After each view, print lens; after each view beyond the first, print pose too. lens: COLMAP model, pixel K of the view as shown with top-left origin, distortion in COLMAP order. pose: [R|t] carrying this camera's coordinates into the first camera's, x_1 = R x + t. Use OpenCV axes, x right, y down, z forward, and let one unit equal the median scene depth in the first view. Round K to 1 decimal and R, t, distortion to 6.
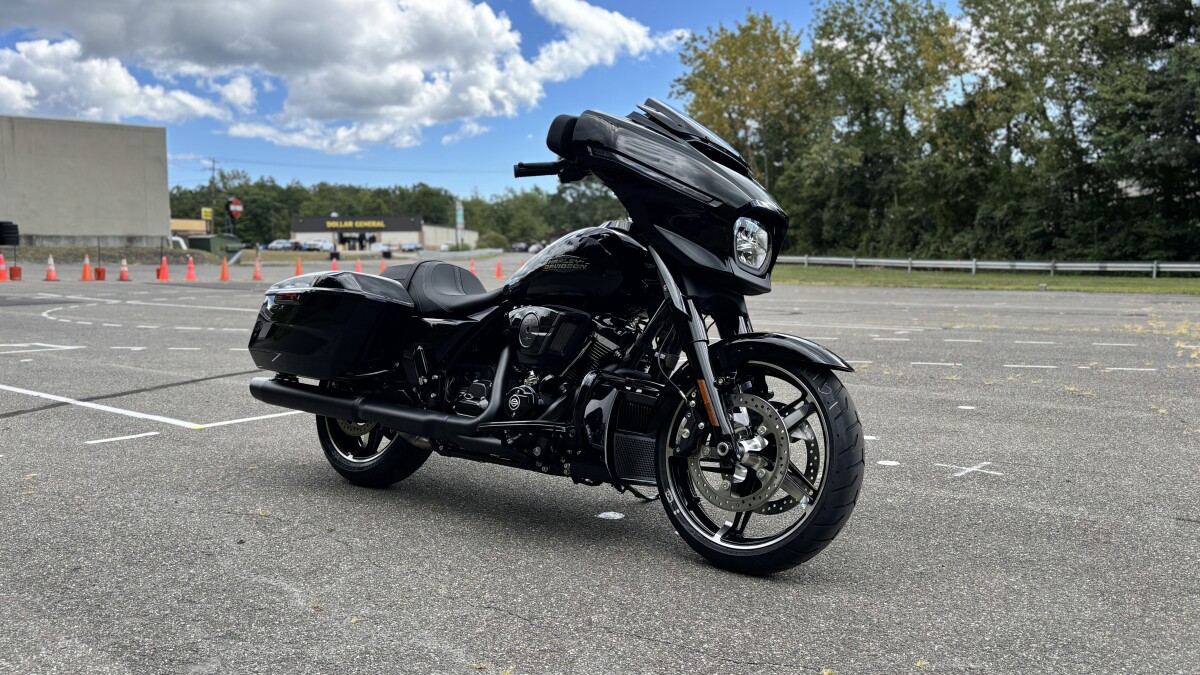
lens RADIAL K [[1009.2, 0, 600.0], [0, 1009.2, 337.5], [0, 0, 1]] dist [0.037788, -0.007016]
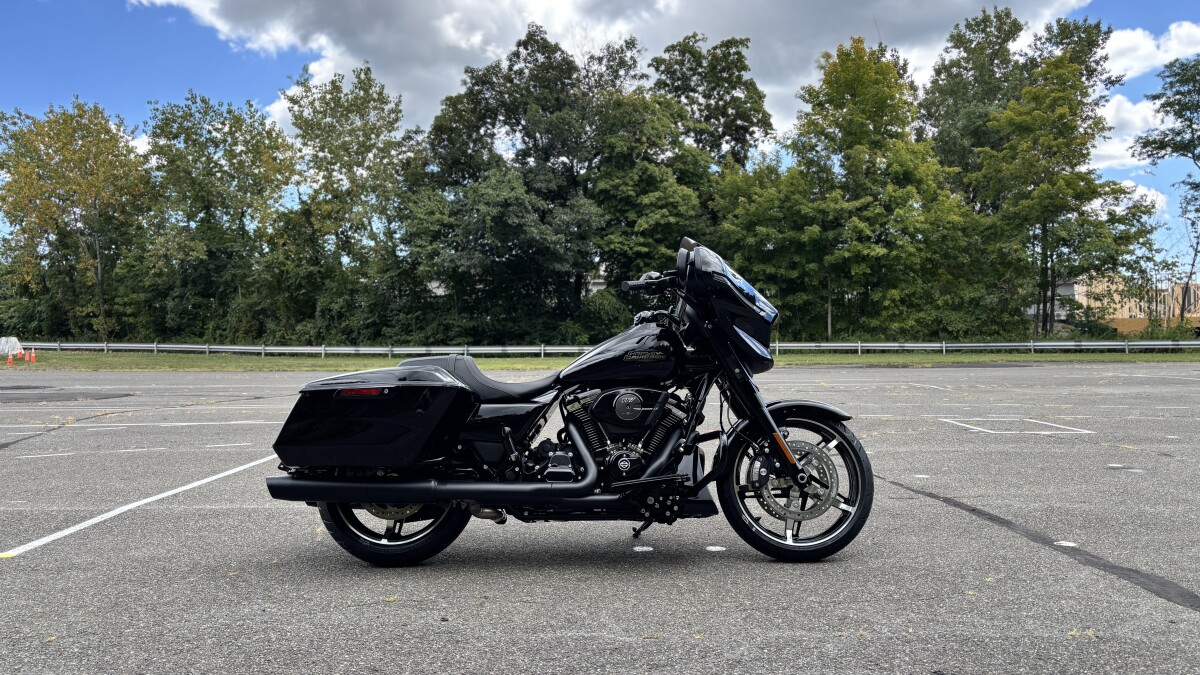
lens RADIAL K [[906.9, 0, 600.0], [0, 906.9, 337.5], [0, 0, 1]] dist [0.031425, -0.006147]
pose [[0.760809, -0.004835, 0.648958, -0.085664], [0.059931, 0.996223, -0.062839, -0.002557], [-0.646203, 0.086702, 0.758225, 0.013919]]
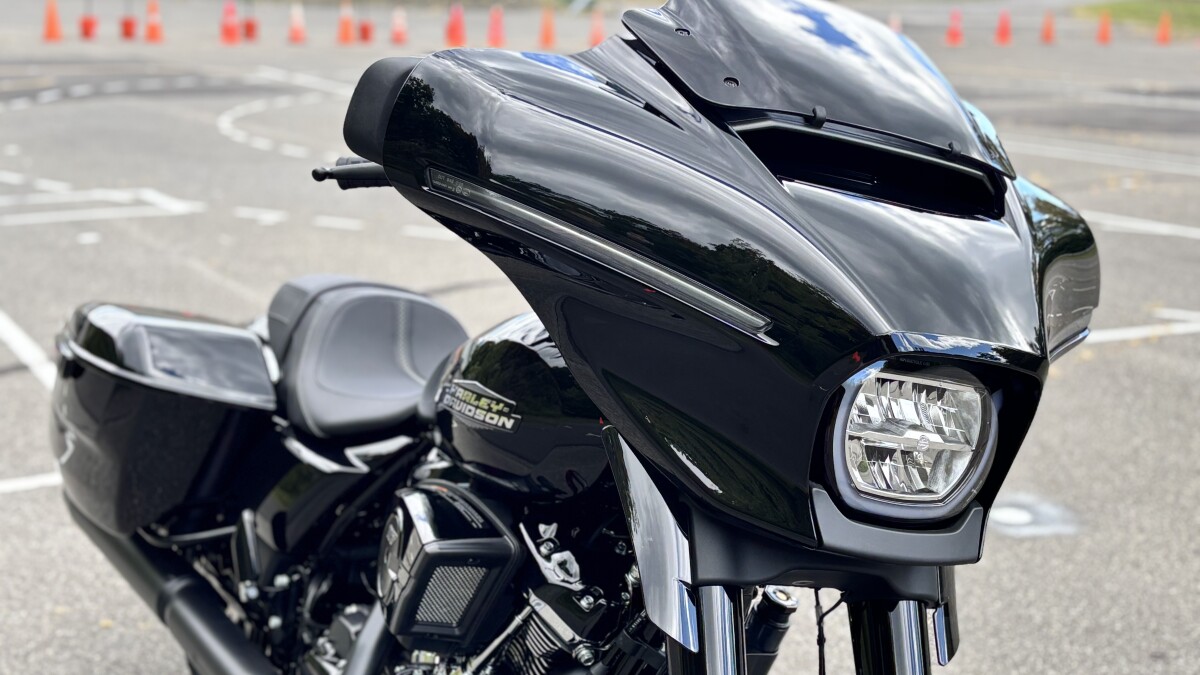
lens RADIAL K [[1649.1, 0, 600.0], [0, 1649.1, 337.5], [0, 0, 1]] dist [0.000317, -0.001236]
pose [[0.939094, 0.080121, -0.334191, 0.022444], [-0.037221, 0.990436, 0.132859, -0.018730], [0.341639, -0.112328, 0.933094, 0.042565]]
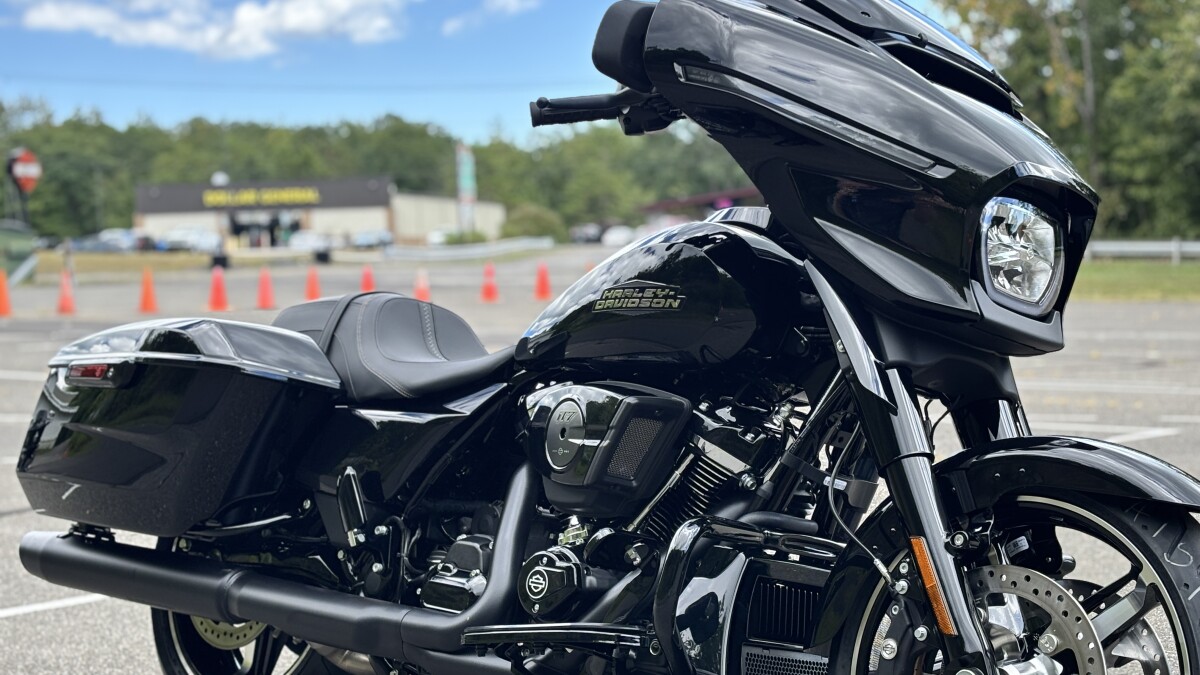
lens RADIAL K [[2042.3, 0, 600.0], [0, 2042.3, 337.5], [0, 0, 1]] dist [0.114286, -0.221421]
pose [[0.997117, -0.017862, -0.073745, 0.002072], [0.015045, 0.999142, -0.038580, -0.001613], [0.074371, 0.037359, 0.996531, 0.000986]]
